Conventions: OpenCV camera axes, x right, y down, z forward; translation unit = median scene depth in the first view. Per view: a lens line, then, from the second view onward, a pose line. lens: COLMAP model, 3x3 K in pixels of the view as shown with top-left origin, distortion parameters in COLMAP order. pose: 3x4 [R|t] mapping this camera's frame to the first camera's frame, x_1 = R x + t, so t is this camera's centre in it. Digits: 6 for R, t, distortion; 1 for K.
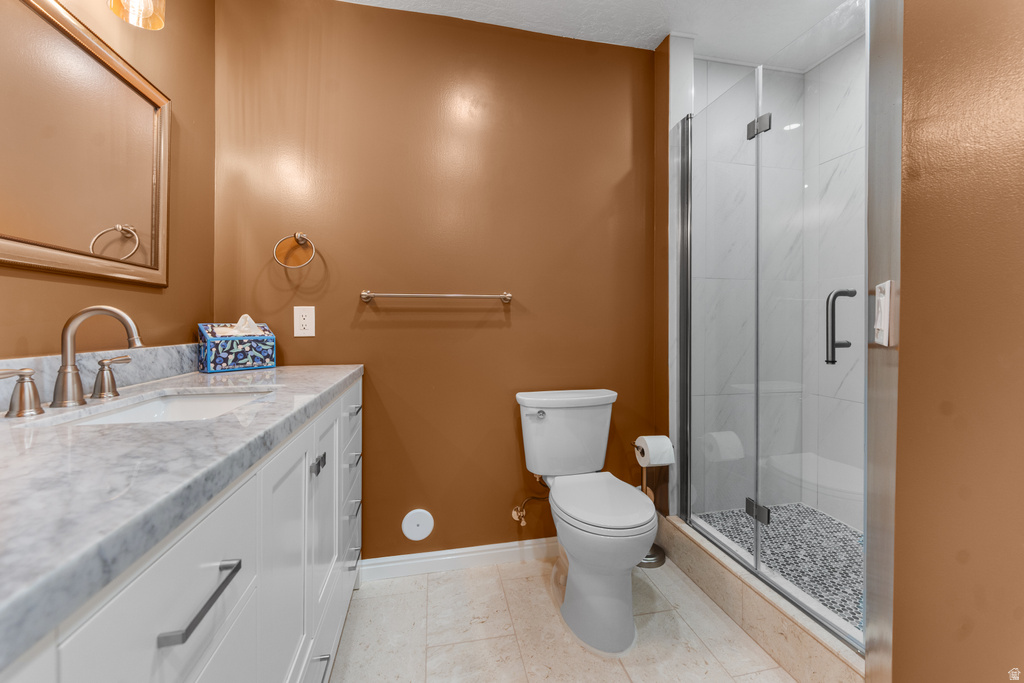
lens RADIAL K [[415.7, 0, 515.9], [0, 415.7, 320.0], [0, 0, 1]] dist [-0.000545, -0.000036]
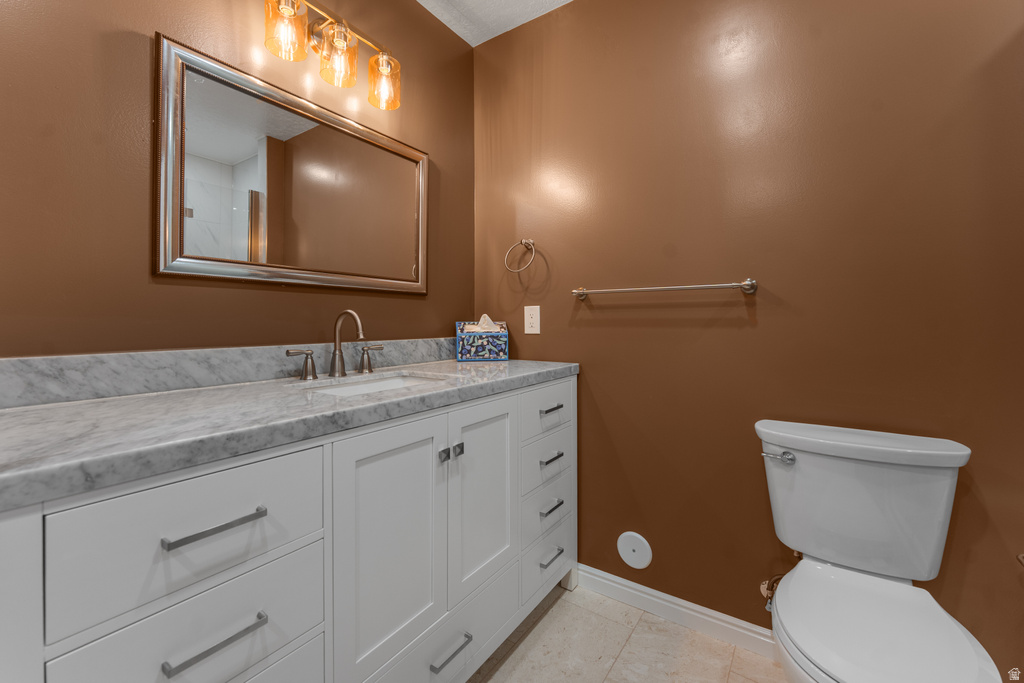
lens RADIAL K [[415.7, 0, 515.9], [0, 415.7, 320.0], [0, 0, 1]] dist [-0.000545, -0.000036]
pose [[0.673747, -0.003398, -0.738954, 0.296756], [0.007192, 0.999972, 0.001960, 0.001291], [0.738927, -0.006635, 0.673753, 0.267222]]
